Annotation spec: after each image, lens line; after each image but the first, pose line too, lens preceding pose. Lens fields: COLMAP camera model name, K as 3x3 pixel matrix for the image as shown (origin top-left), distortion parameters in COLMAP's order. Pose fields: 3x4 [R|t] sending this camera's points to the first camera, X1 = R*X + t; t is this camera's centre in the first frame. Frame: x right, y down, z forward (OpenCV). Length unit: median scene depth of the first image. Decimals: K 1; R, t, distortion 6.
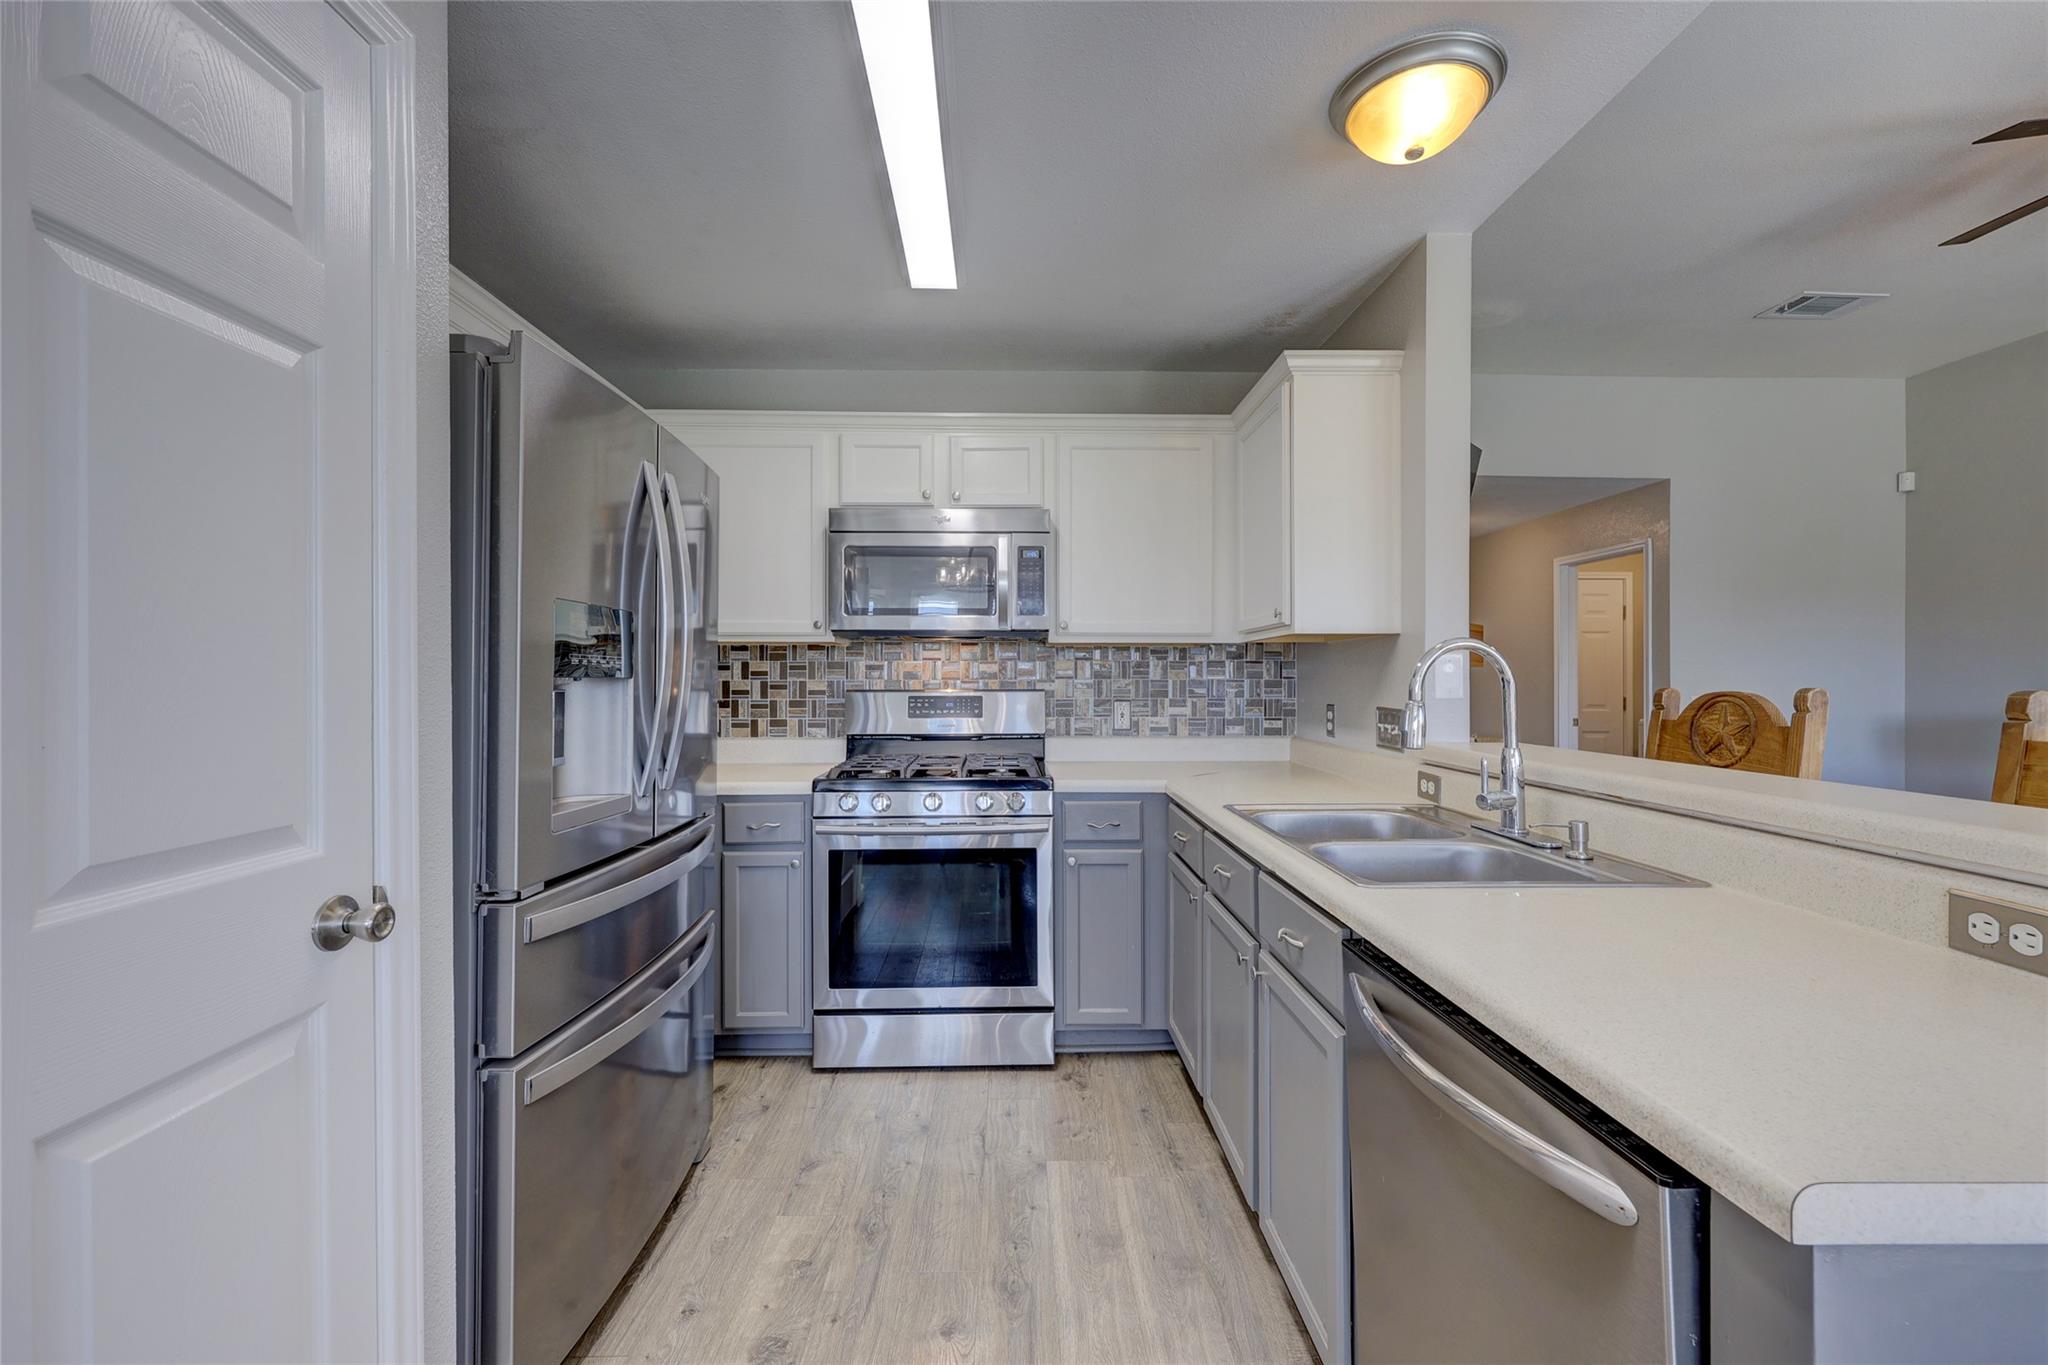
lens RADIAL K [[817.0, 0, 1024.0], [0, 817.0, 682.5], [0, 0, 1]] dist [0.001738, 0.000061]
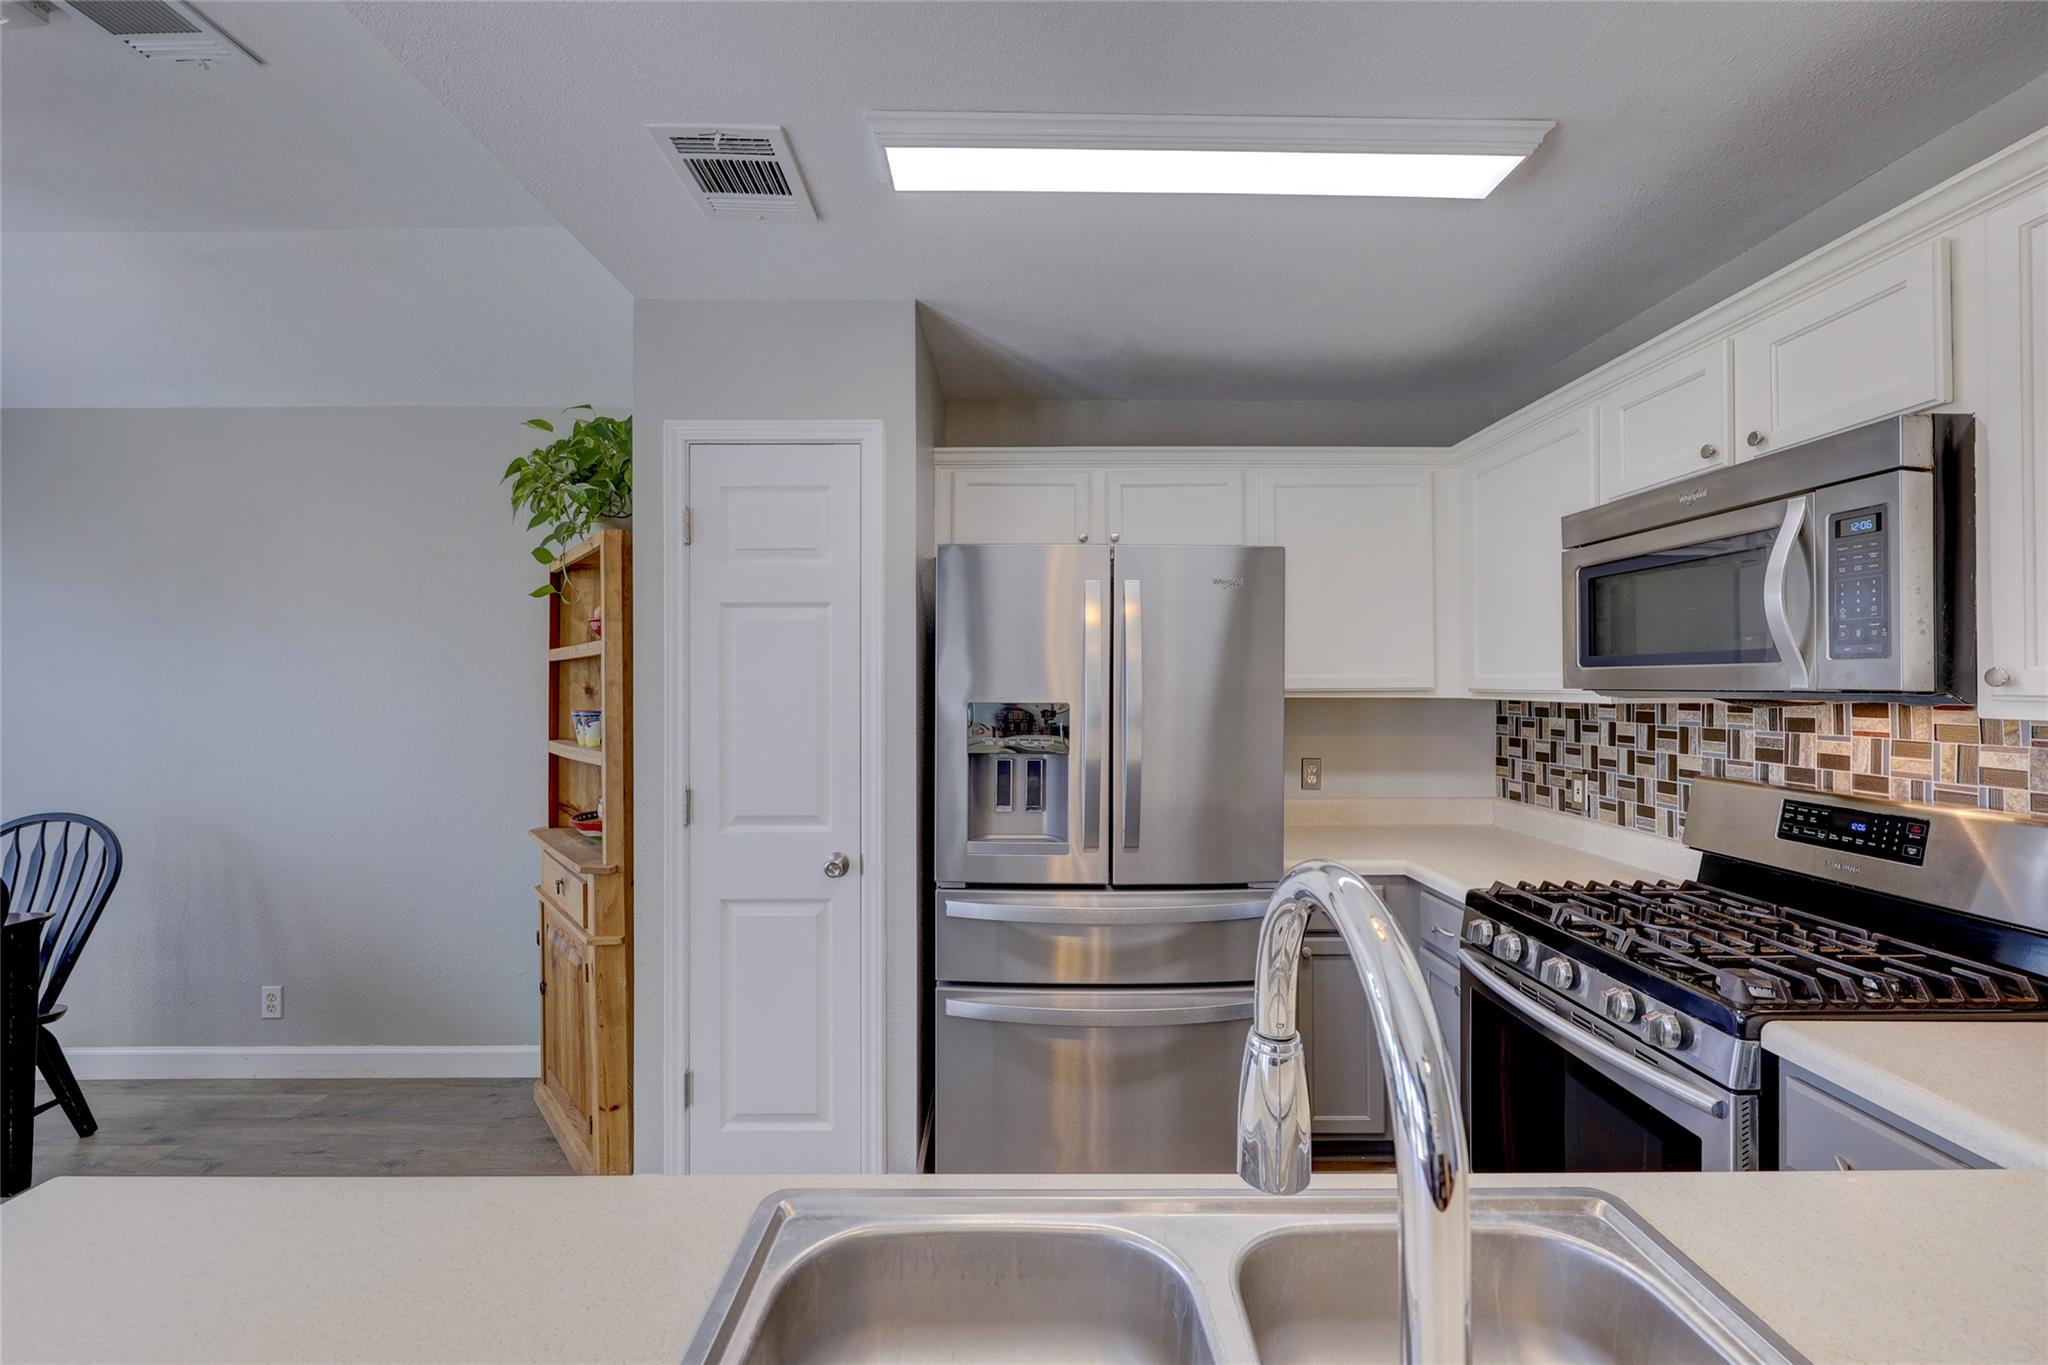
lens RADIAL K [[832.8, 0, 1024.0], [0, 832.8, 682.5], [0, 0, 1]] dist [-0.000206, -0.000379]
pose [[-0.011112, -0.001029, -0.999938, 0.423656], [-0.003607, 0.999993, -0.000989, -0.058808], [0.999932, 0.003596, -0.011116, 0.471718]]
